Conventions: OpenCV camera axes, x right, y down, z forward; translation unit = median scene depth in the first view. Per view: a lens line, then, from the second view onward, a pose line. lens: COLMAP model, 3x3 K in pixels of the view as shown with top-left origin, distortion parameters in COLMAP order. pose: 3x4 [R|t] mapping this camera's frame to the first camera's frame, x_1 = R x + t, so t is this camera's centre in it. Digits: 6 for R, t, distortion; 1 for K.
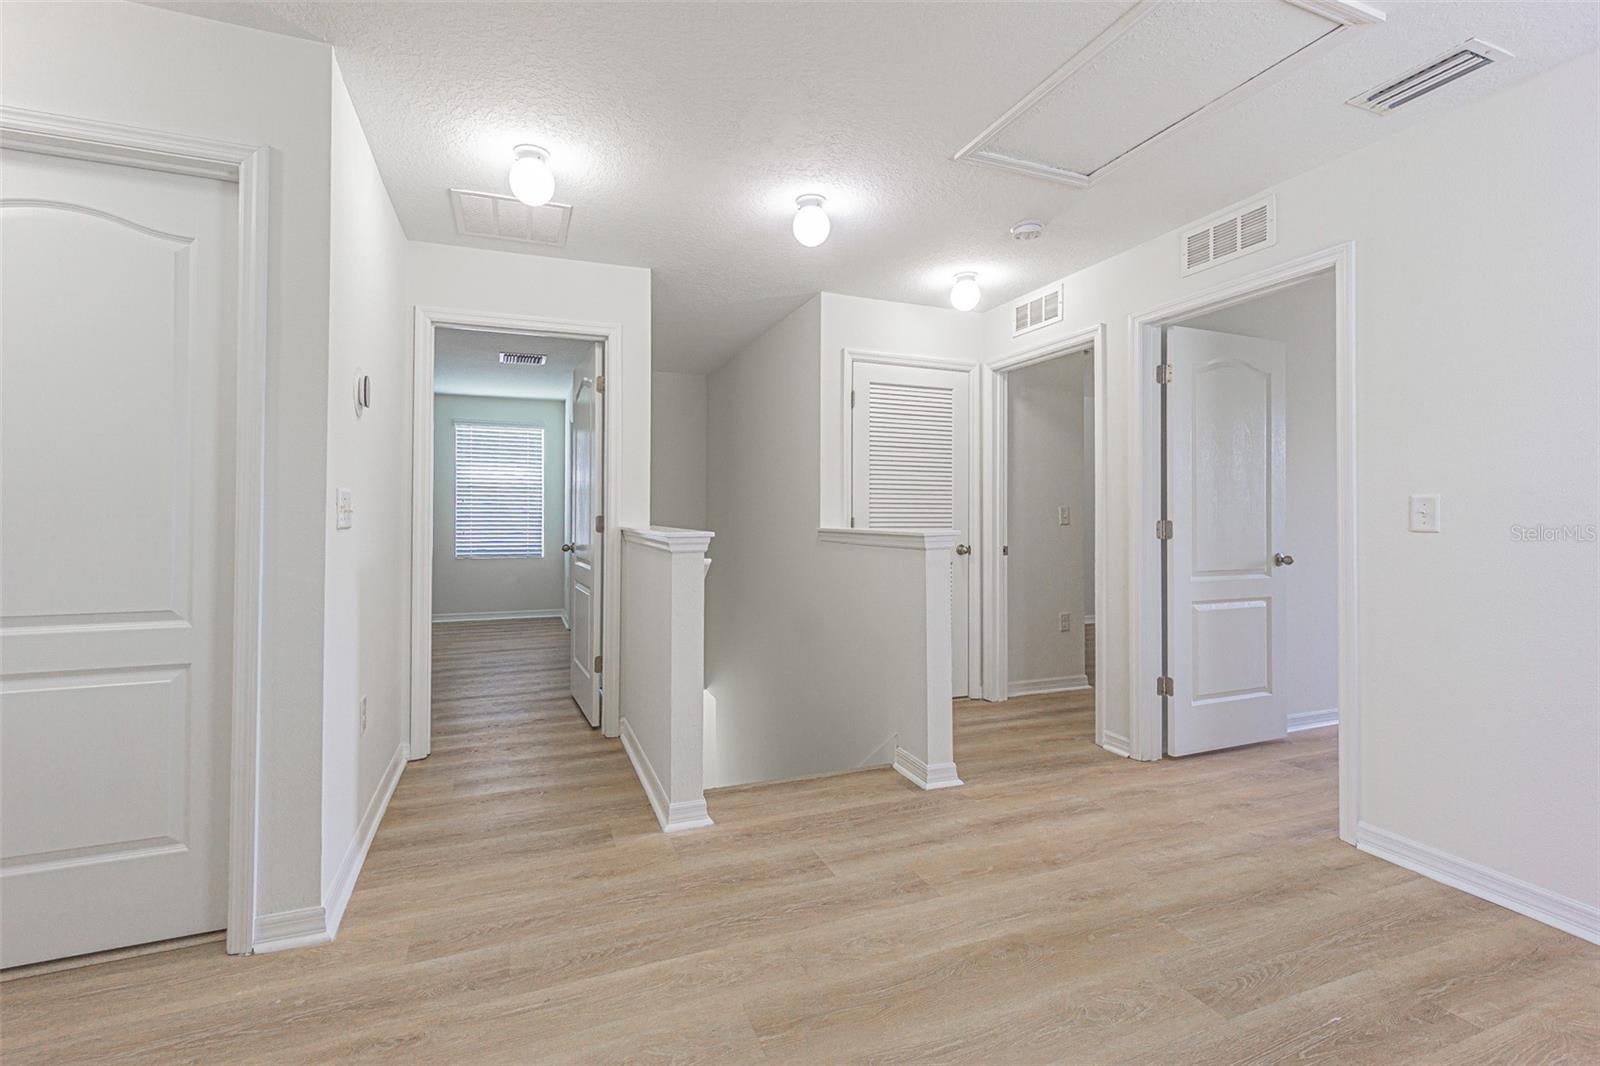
lens RADIAL K [[692.6, 0, 774.2], [0, 692.6, 512.3], [0, 0, 1]] dist [-0.000586, 0.001785]
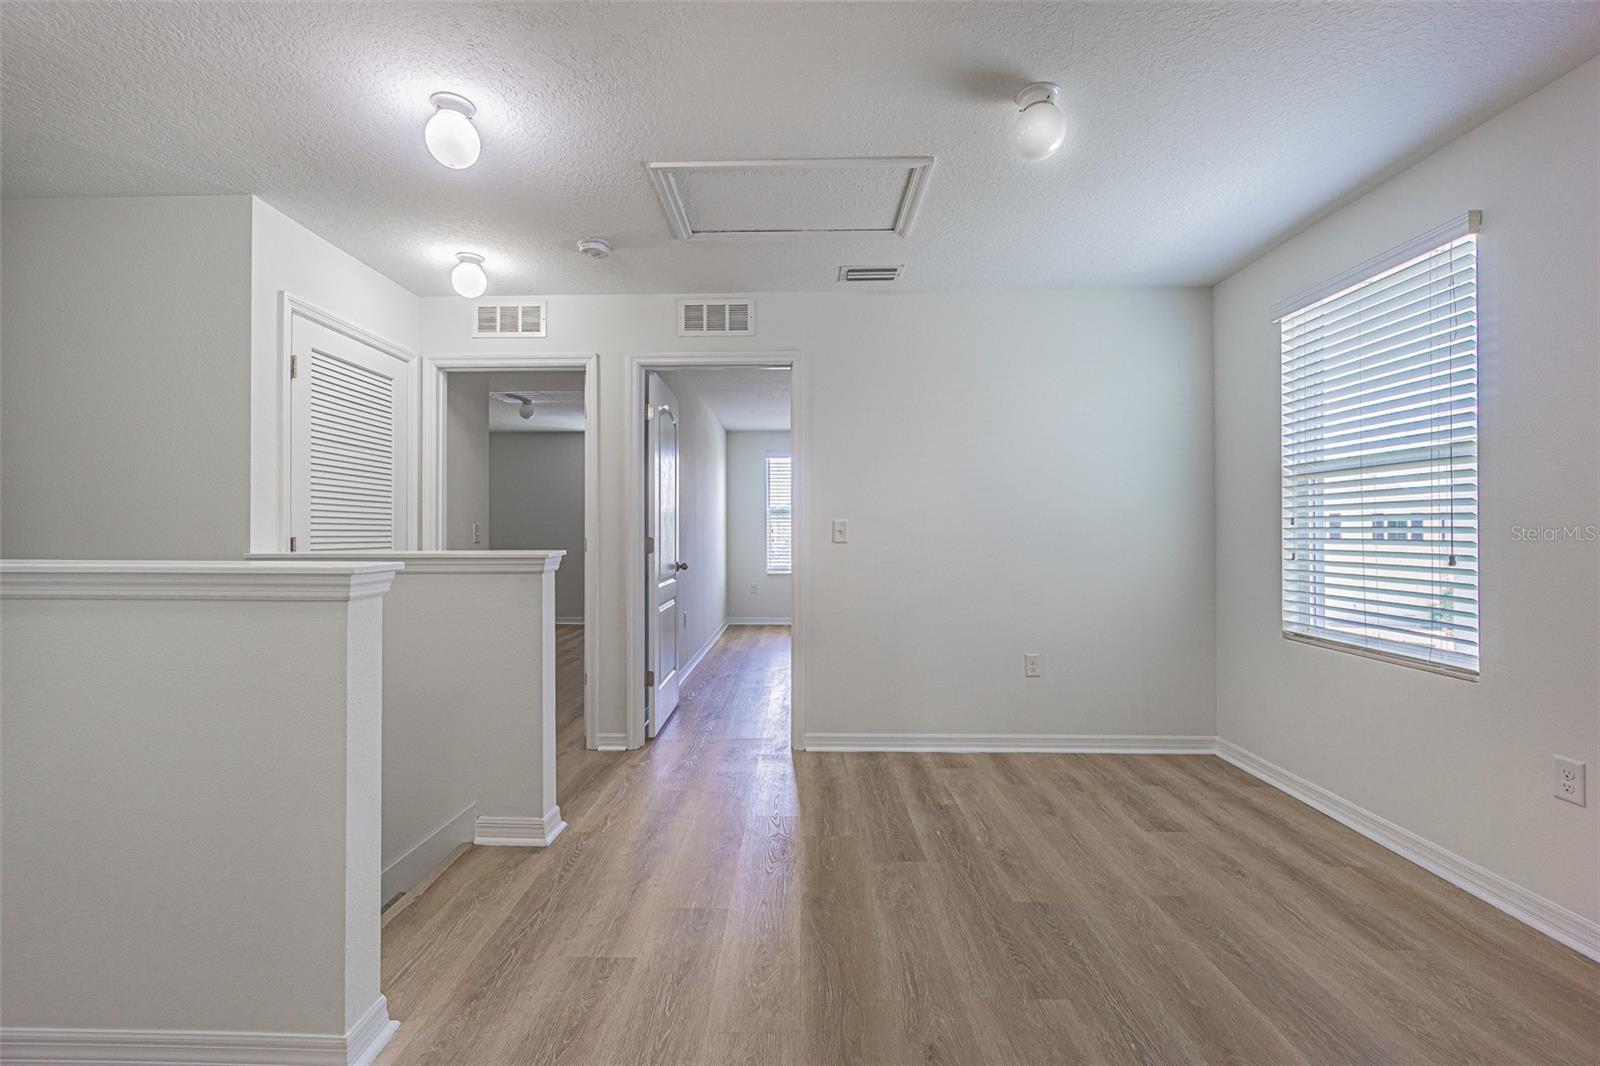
lens RADIAL K [[692.6, 0, 784.6], [0, 692.6, 530.0], [0, 0, 1]] dist [-0.000586, 0.001785]
pose [[0.373532, 0.000749, 0.927617, -0.470180], [-0.001924, 0.999998, -0.000033, -0.000824], [-0.927615, -0.001772, 0.373532, 0.381935]]
